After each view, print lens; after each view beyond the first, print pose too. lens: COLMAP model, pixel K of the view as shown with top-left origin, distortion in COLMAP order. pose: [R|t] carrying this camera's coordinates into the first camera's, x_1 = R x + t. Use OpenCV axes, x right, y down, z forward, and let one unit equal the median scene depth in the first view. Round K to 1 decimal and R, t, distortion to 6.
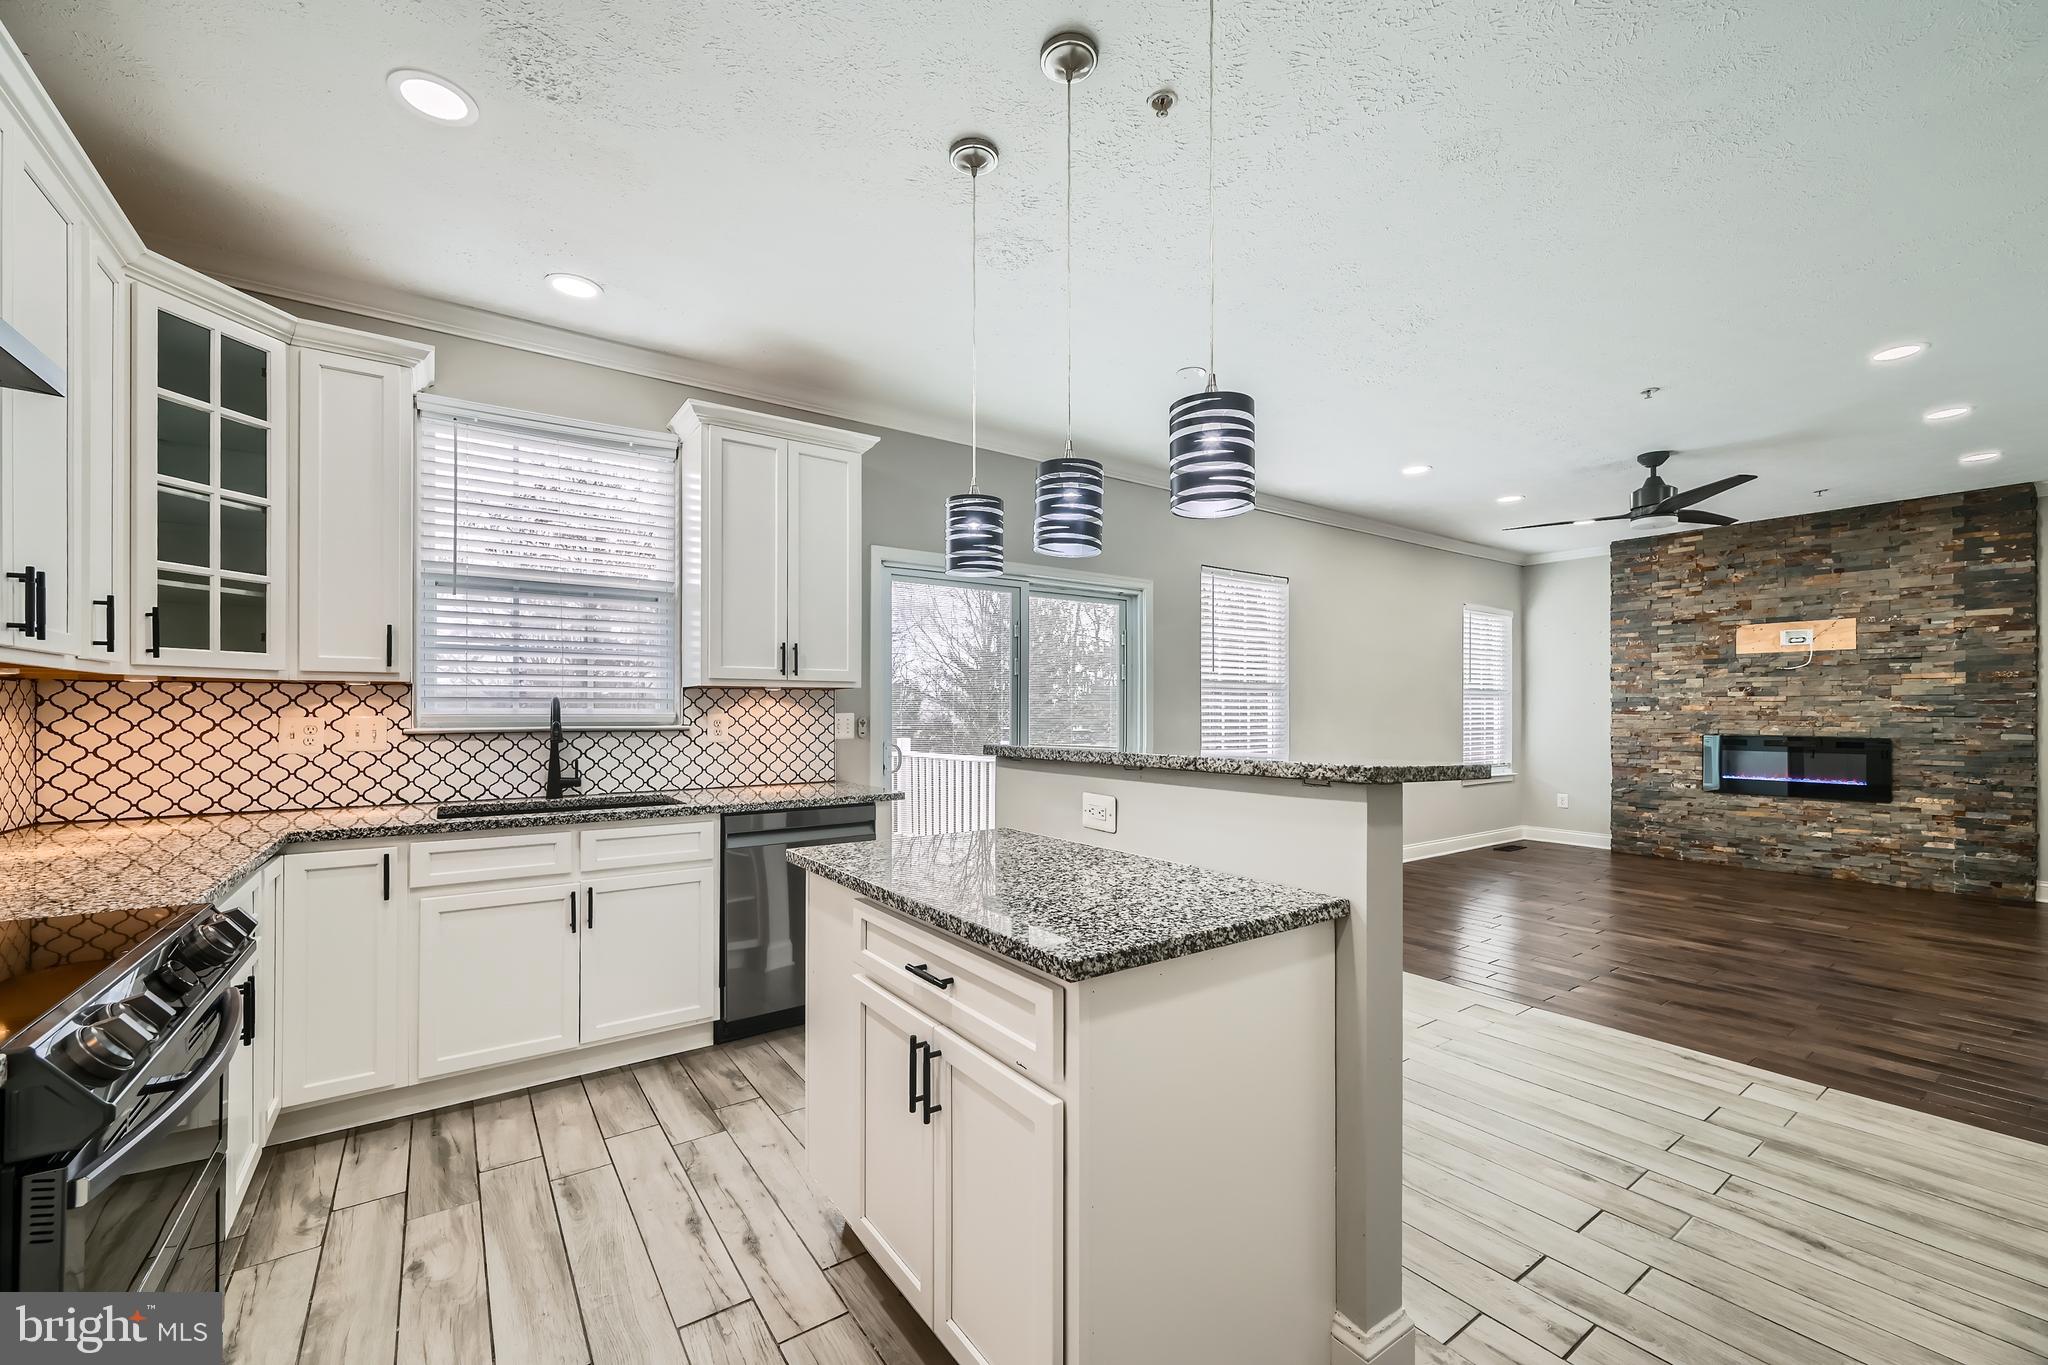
lens RADIAL K [[820.9, 0, 1041.0], [0, 820.9, 706.6], [0, 0, 1]] dist [0.001155, -0.000129]
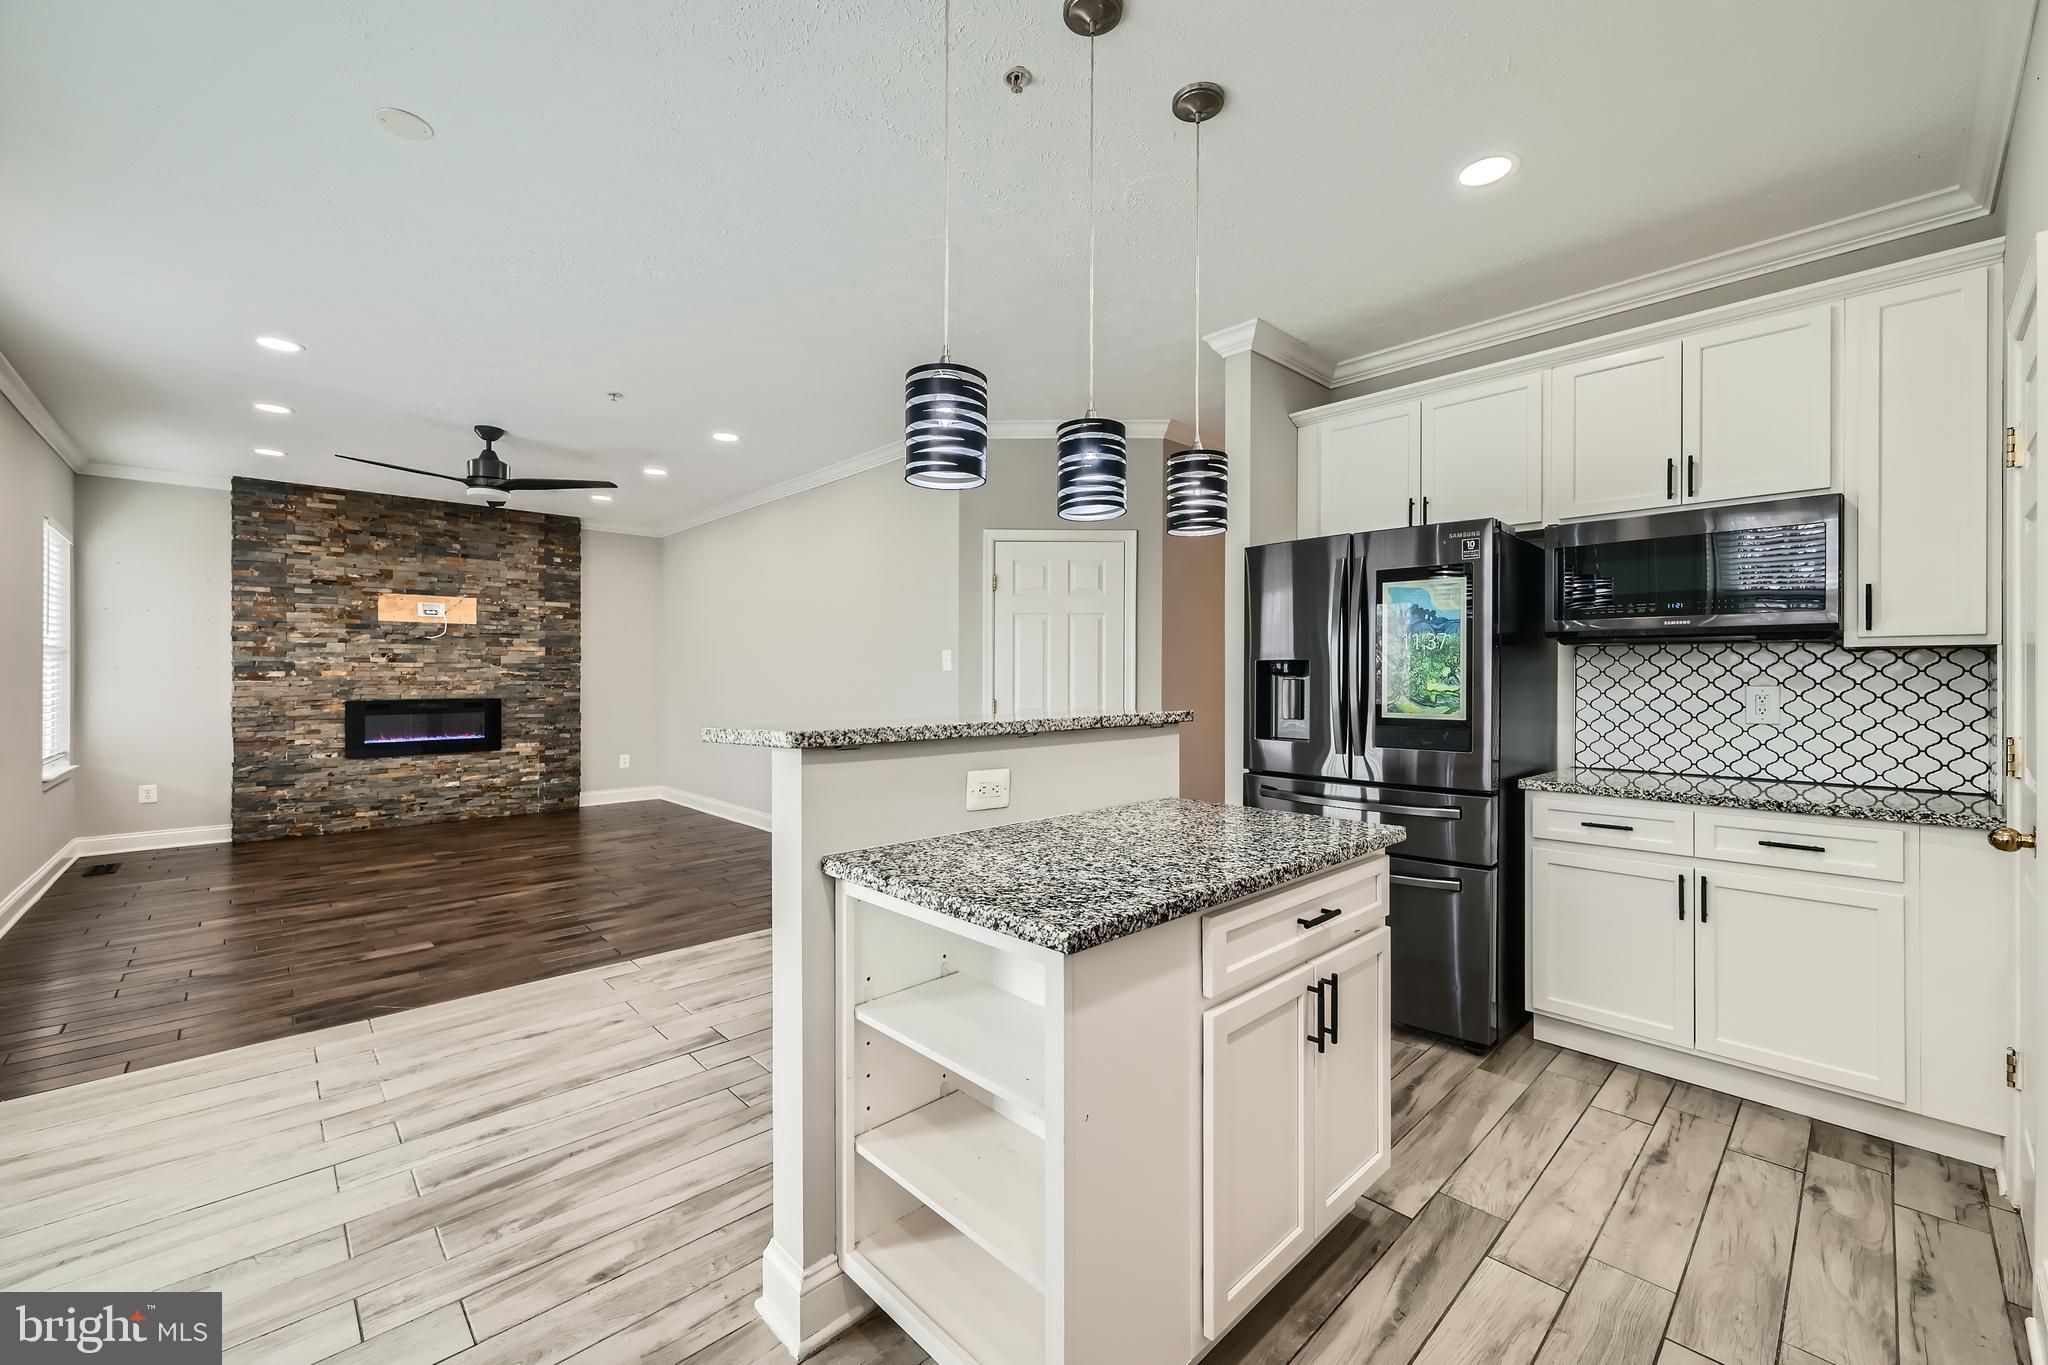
lens RADIAL K [[820.9, 0, 1008.8], [0, 820.9, 671.3], [0, 0, 1]] dist [0.001155, -0.000129]
pose [[-0.120427, 0.003991, 0.992714, -0.362912], [-0.003425, 0.999984, -0.004436, 0.001166], [-0.992716, -0.003935, -0.120412, 0.476176]]
